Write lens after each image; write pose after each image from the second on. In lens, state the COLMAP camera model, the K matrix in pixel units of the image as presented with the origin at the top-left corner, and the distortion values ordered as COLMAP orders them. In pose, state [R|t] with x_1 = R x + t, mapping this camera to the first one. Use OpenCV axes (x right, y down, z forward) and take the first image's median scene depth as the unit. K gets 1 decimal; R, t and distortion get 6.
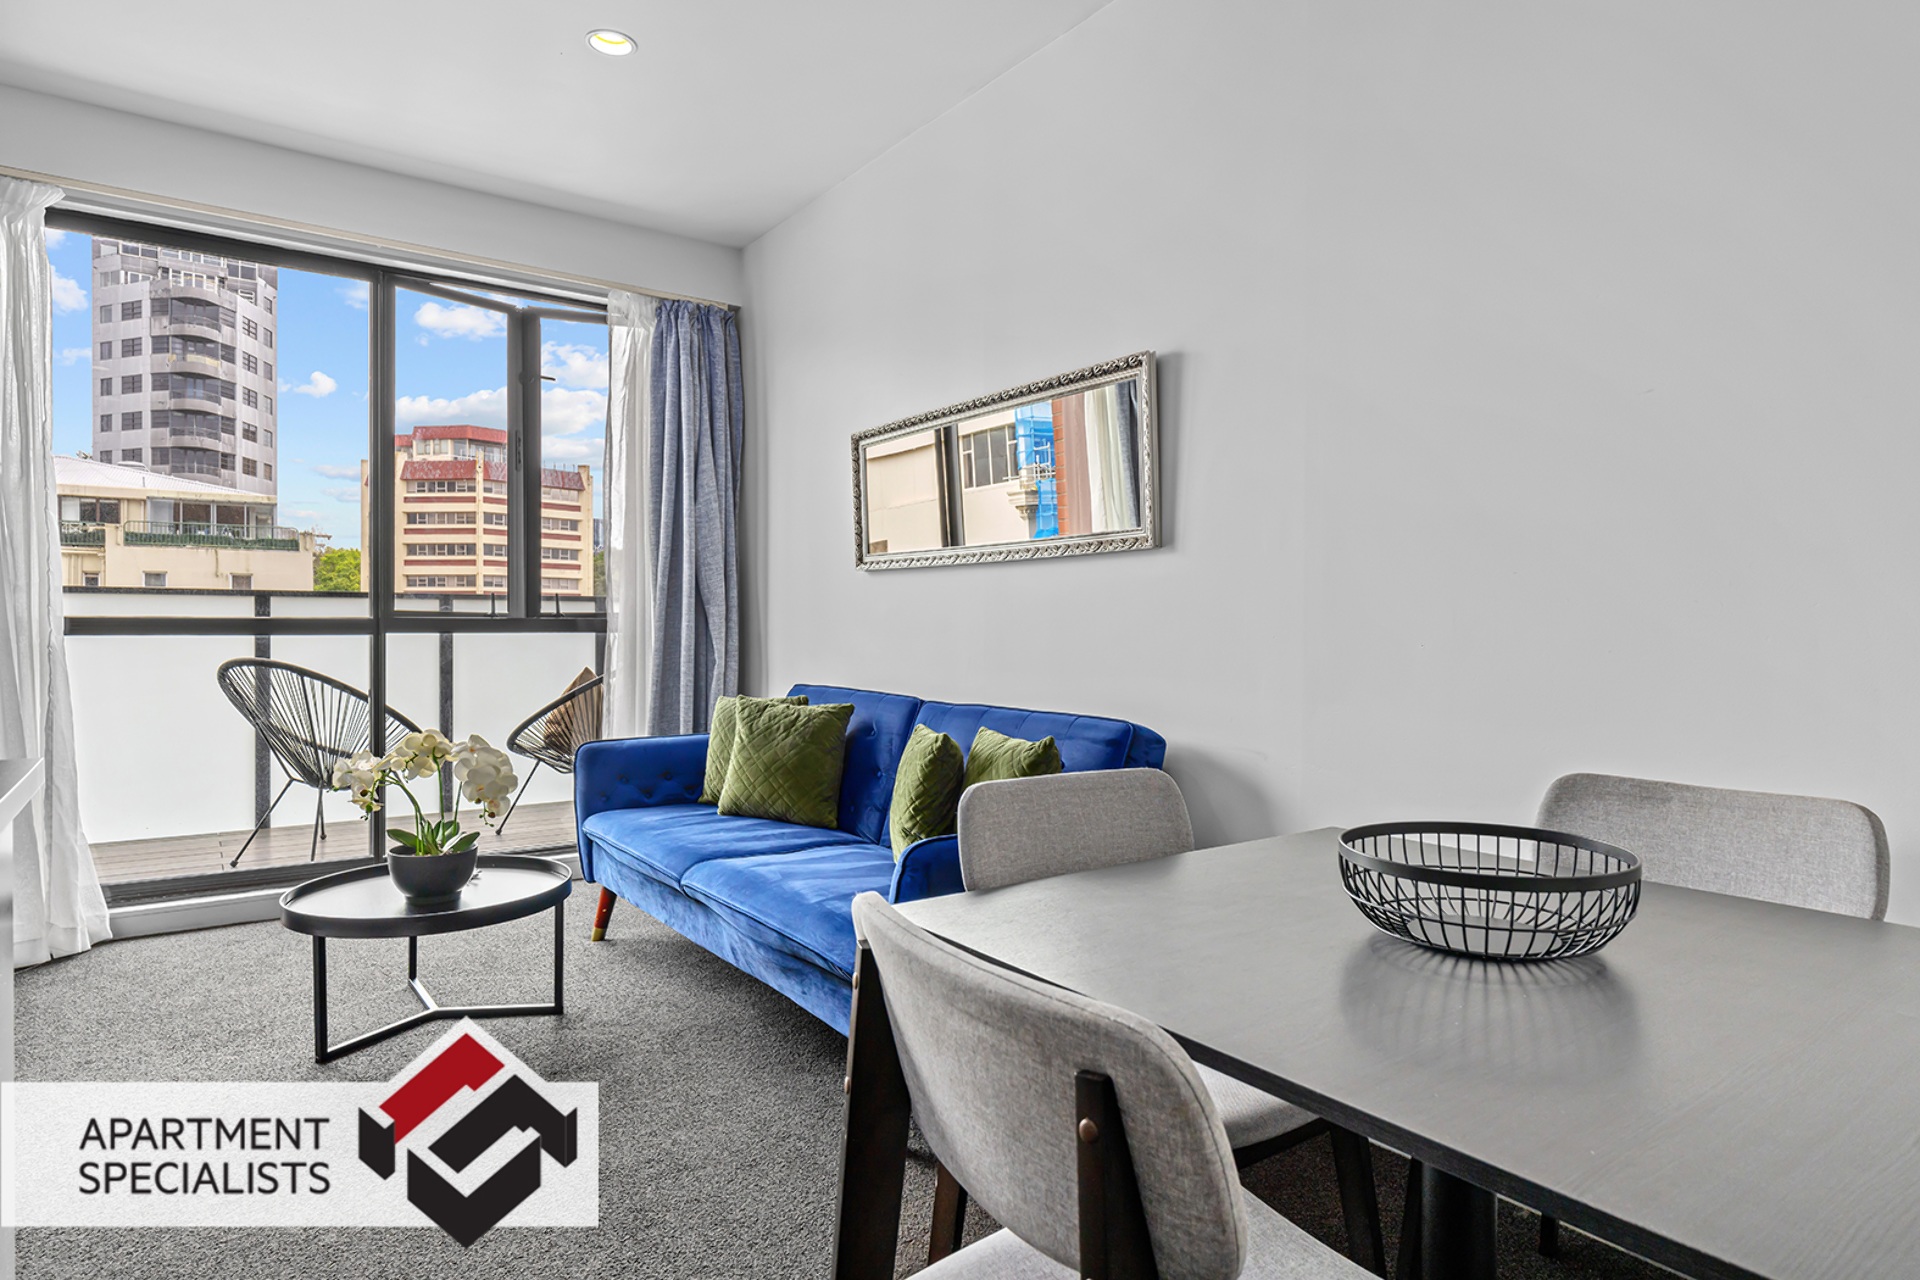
lens RADIAL K [[1082.7, 0, 960.0], [0, 1082.7, 640.0], [0, 0, 1]] dist [0.009444, 0.002166]
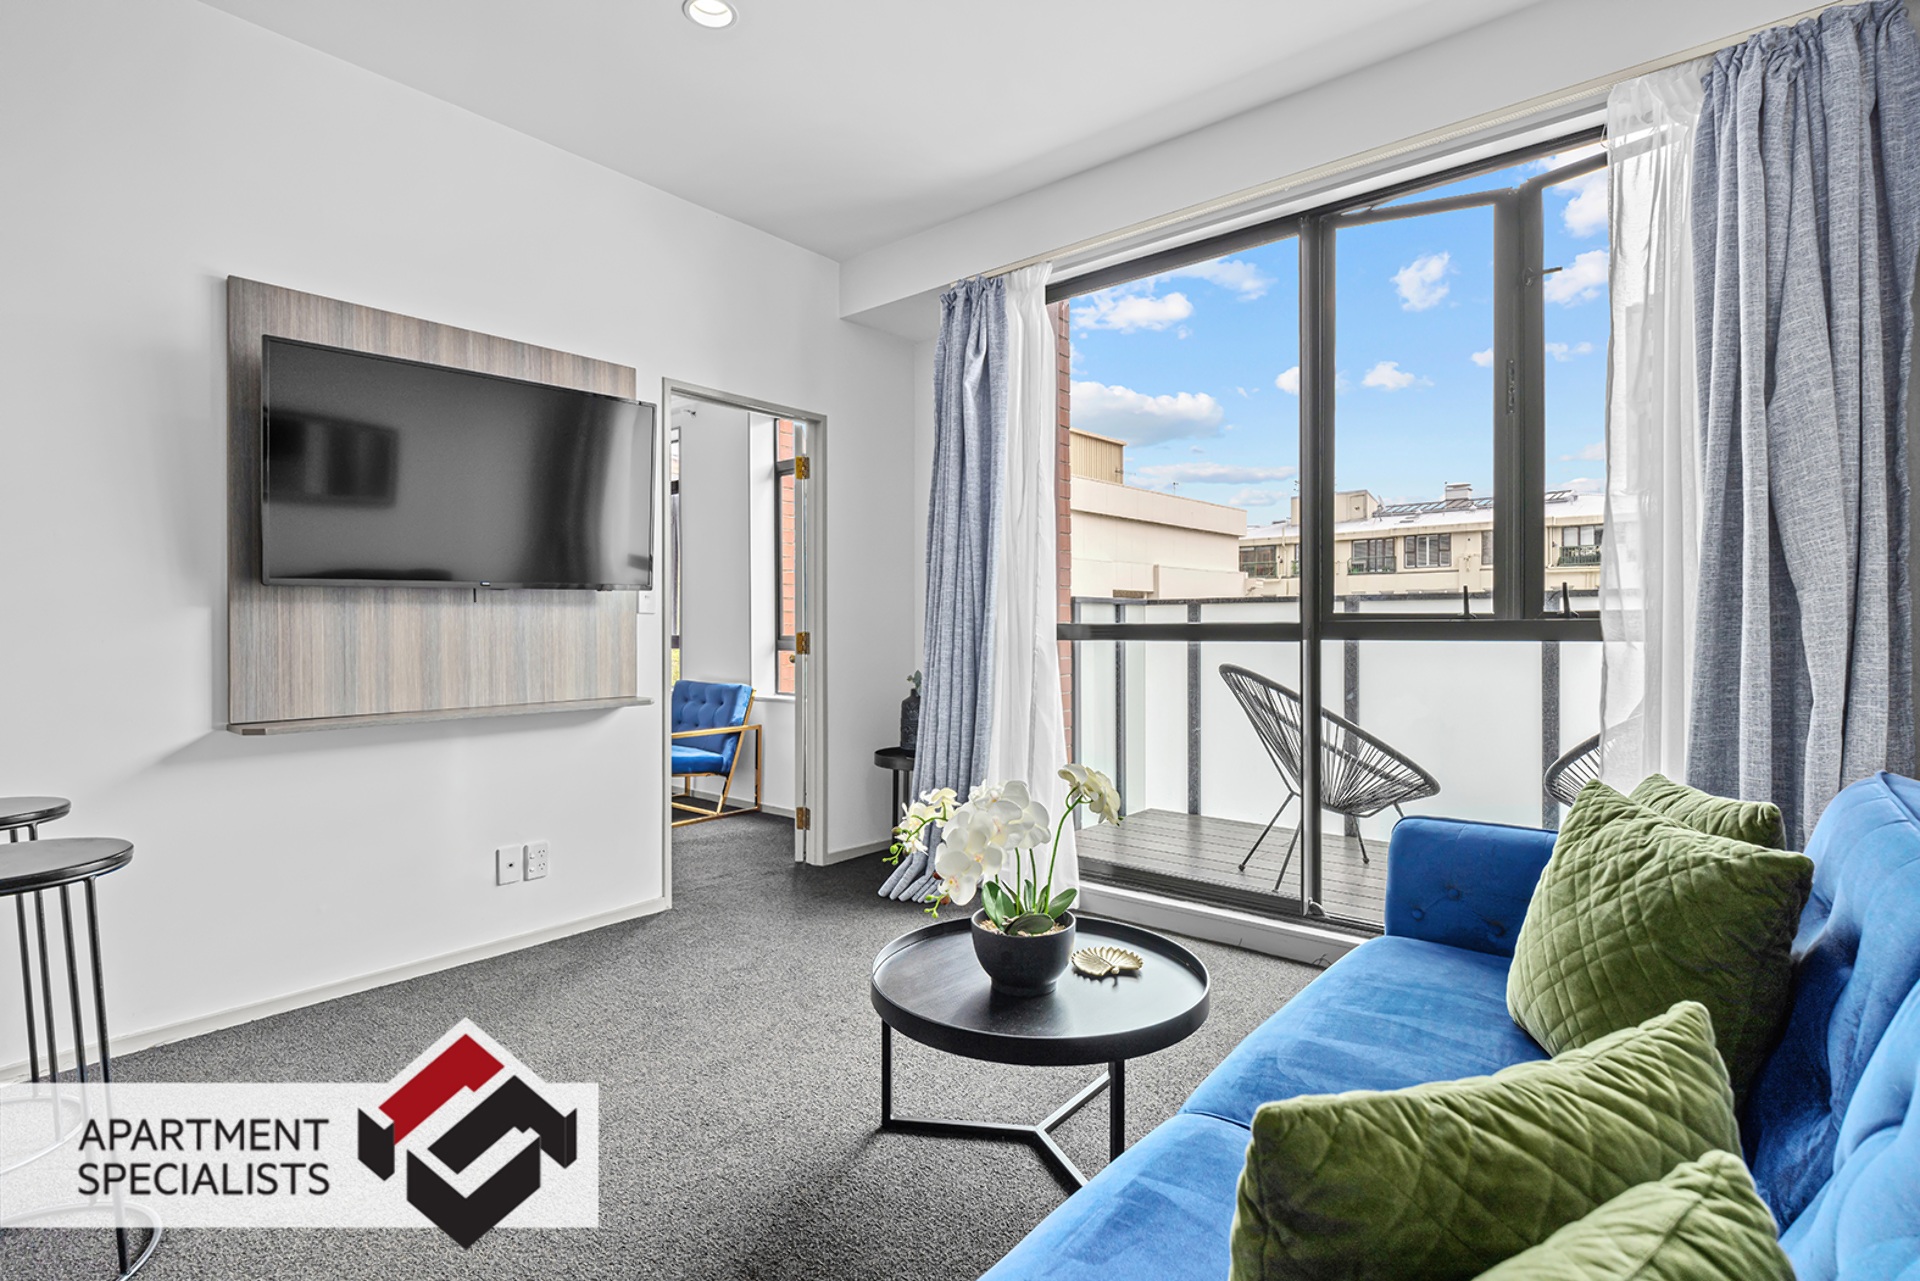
lens RADIAL K [[914.1, 0, 960.8], [0, 914.1, 631.5], [0, 0, 1]] dist [-0.000085, -0.000079]
pose [[0.260239, -0.001718, -0.965543, 0.083622], [-0.007991, 0.999960, -0.003933, -0.007151], [0.965511, 0.008739, 0.260215, 0.492054]]
